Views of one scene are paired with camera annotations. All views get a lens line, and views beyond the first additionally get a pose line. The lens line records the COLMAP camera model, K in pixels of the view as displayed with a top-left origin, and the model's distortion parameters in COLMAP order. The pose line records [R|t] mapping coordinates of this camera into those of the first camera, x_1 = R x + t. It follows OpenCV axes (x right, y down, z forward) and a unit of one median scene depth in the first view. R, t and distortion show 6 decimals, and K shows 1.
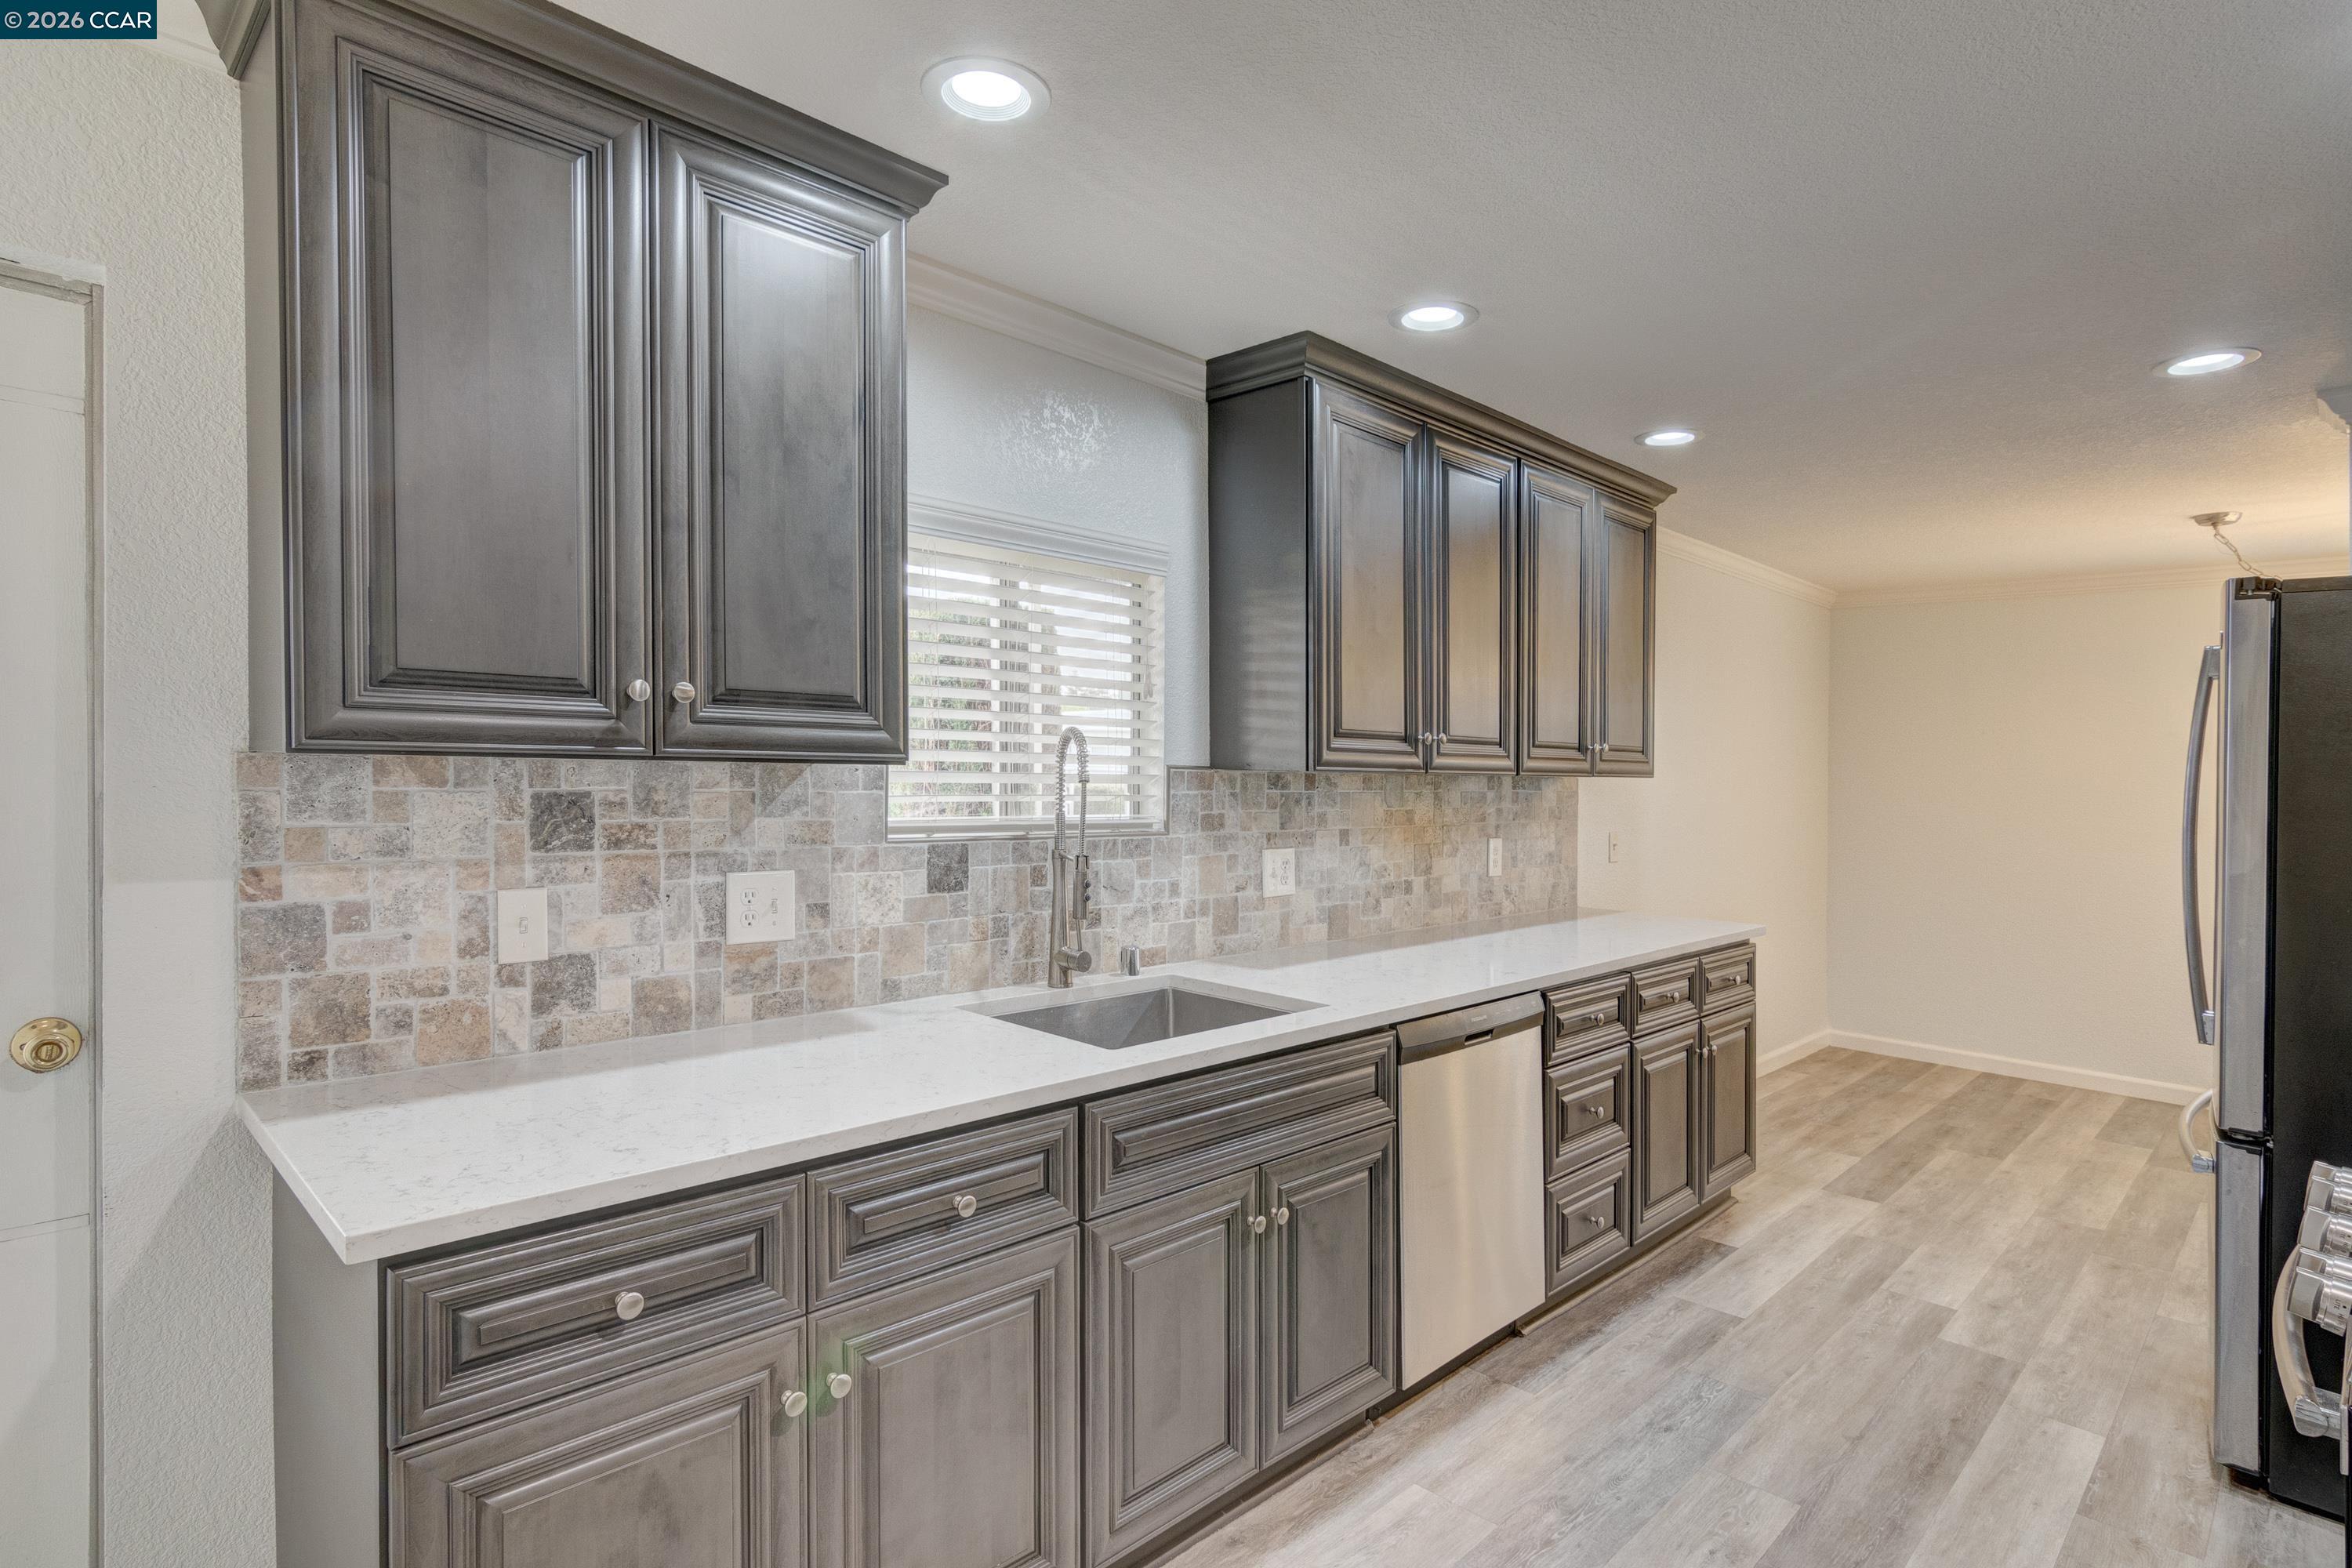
lens RADIAL K [[1196.8, 0, 1171.4], [0, 1196.8, 796.5], [0, 0, 1]] dist [-0.001111, 0.002156]
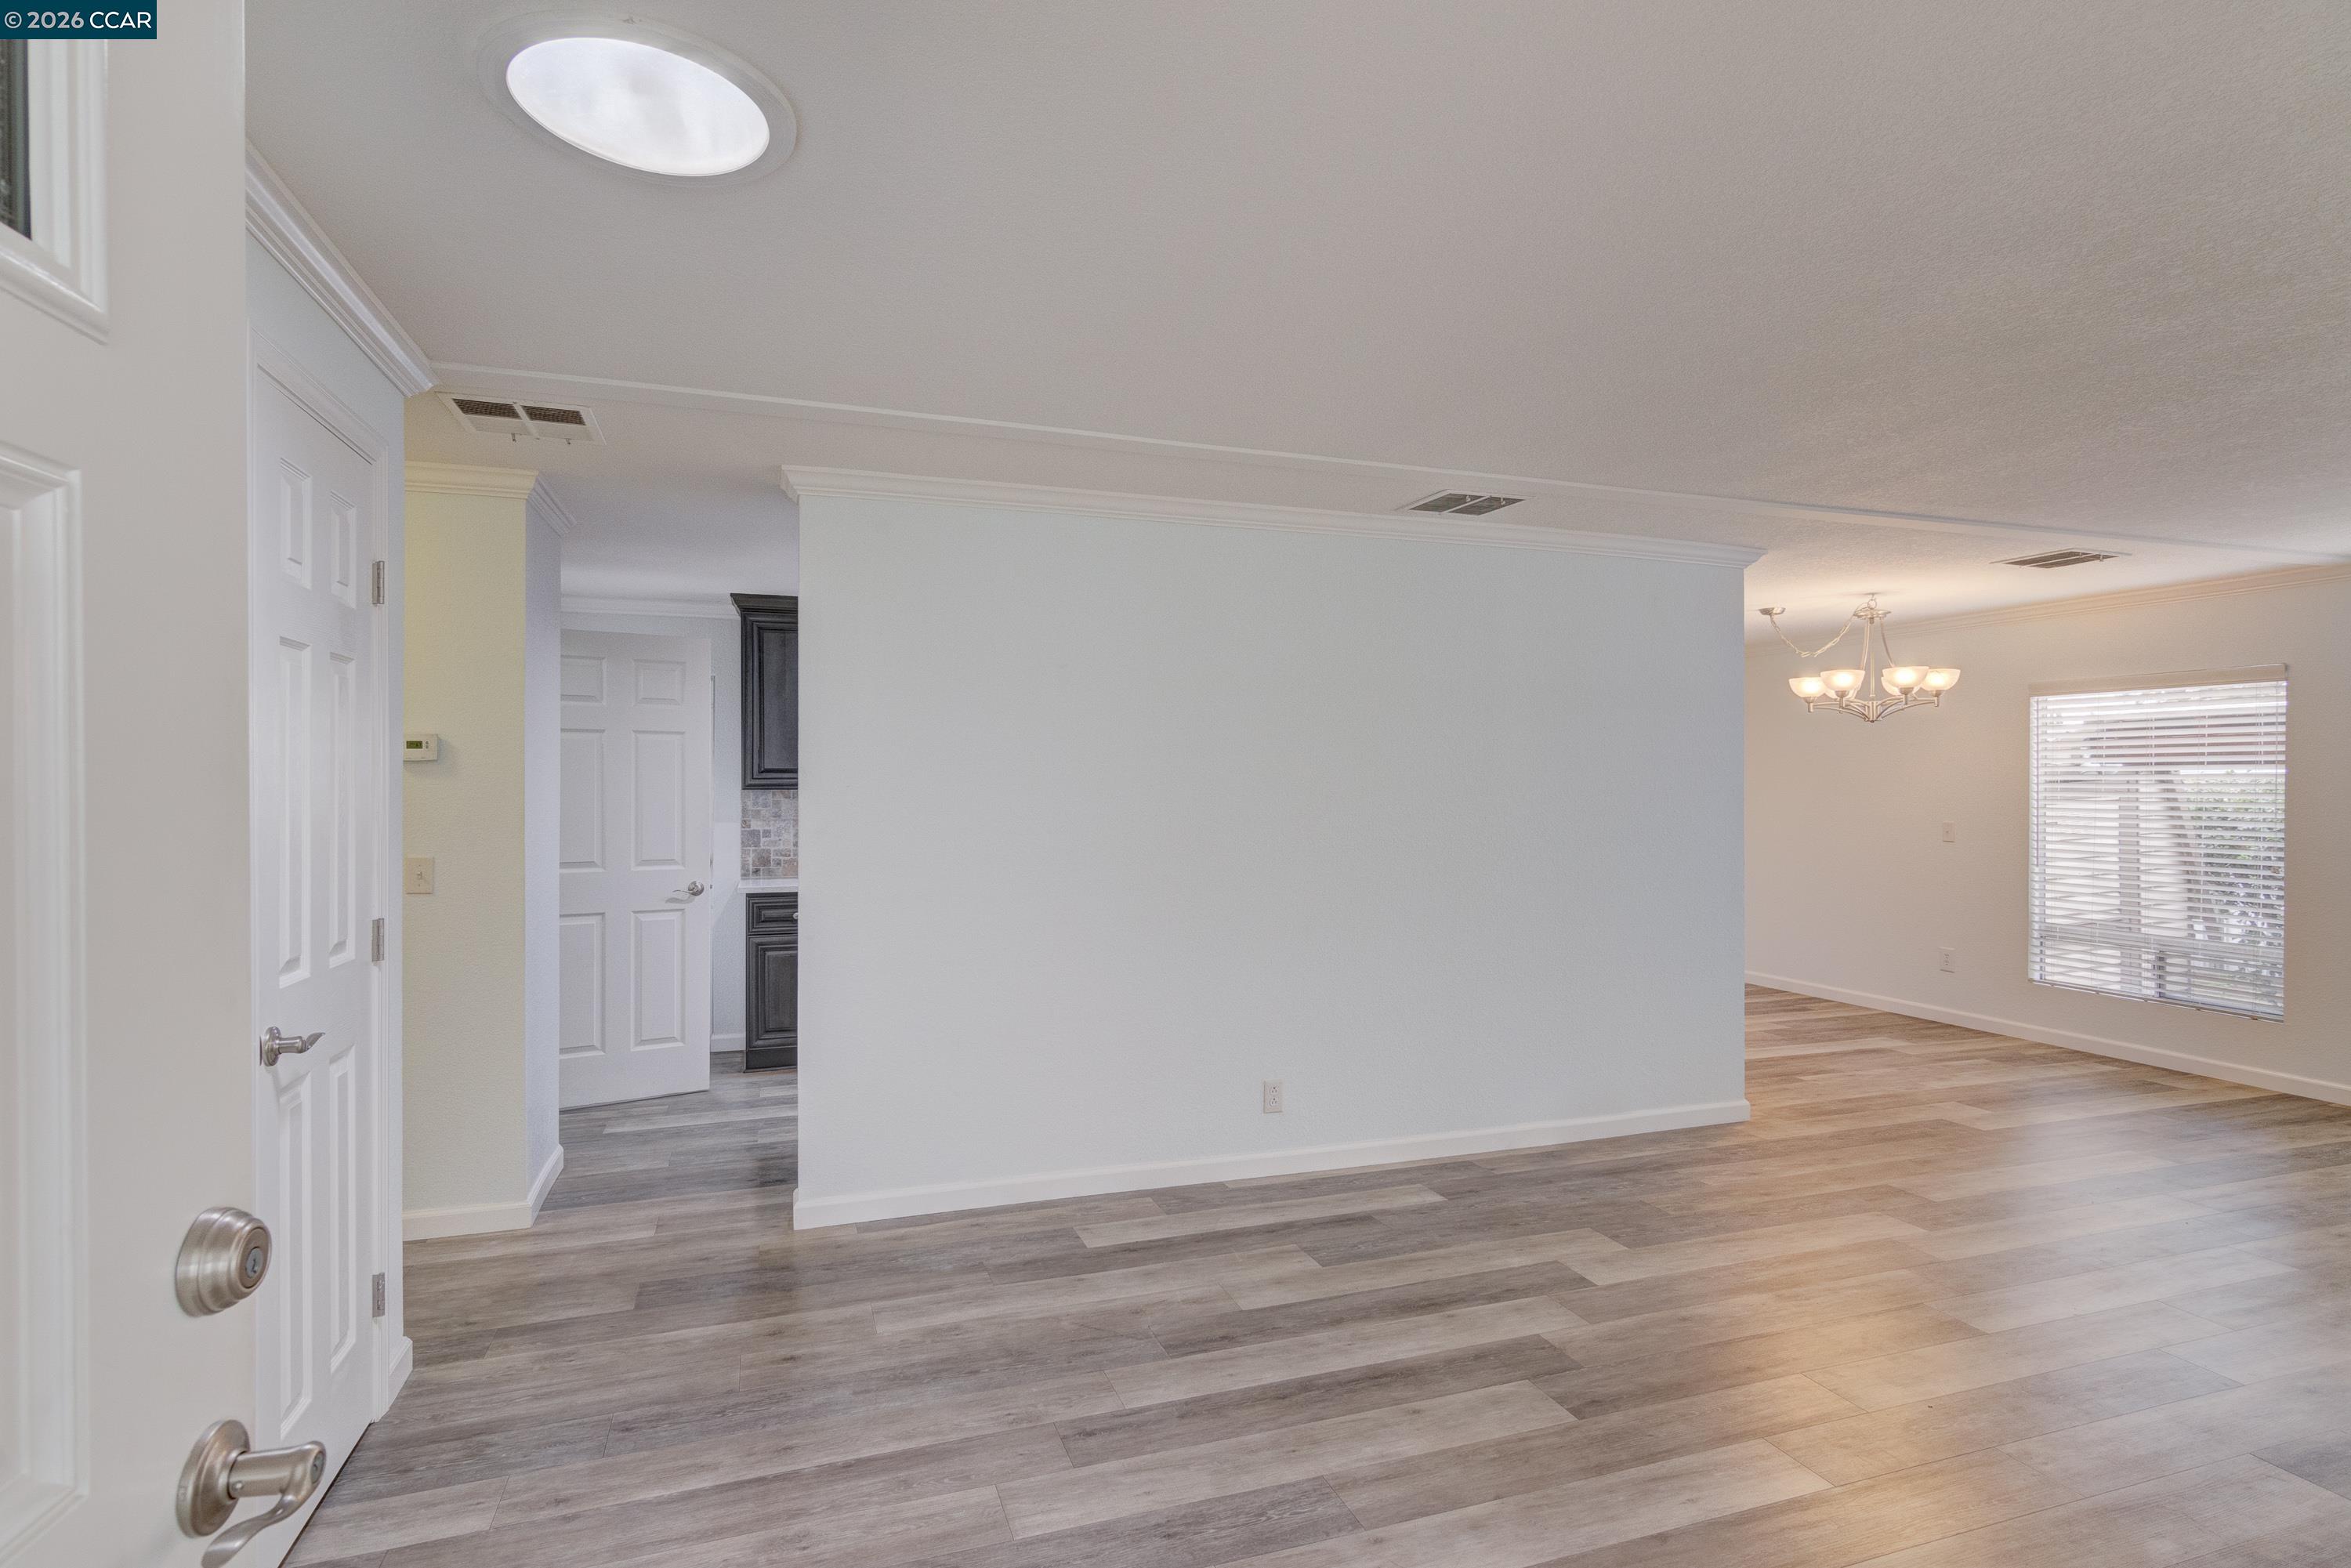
lens RADIAL K [[1196.2, 0, 1174.9], [0, 1196.2, 785.6], [0, 0, 1]] dist [-0.001111, 0.002156]
pose [[0.901392, -0.012817, -0.432814, 2.129646], [0.002167, 0.999683, -0.025091, 0.048330], [0.432998, 0.021679, 0.901134, -1.858227]]
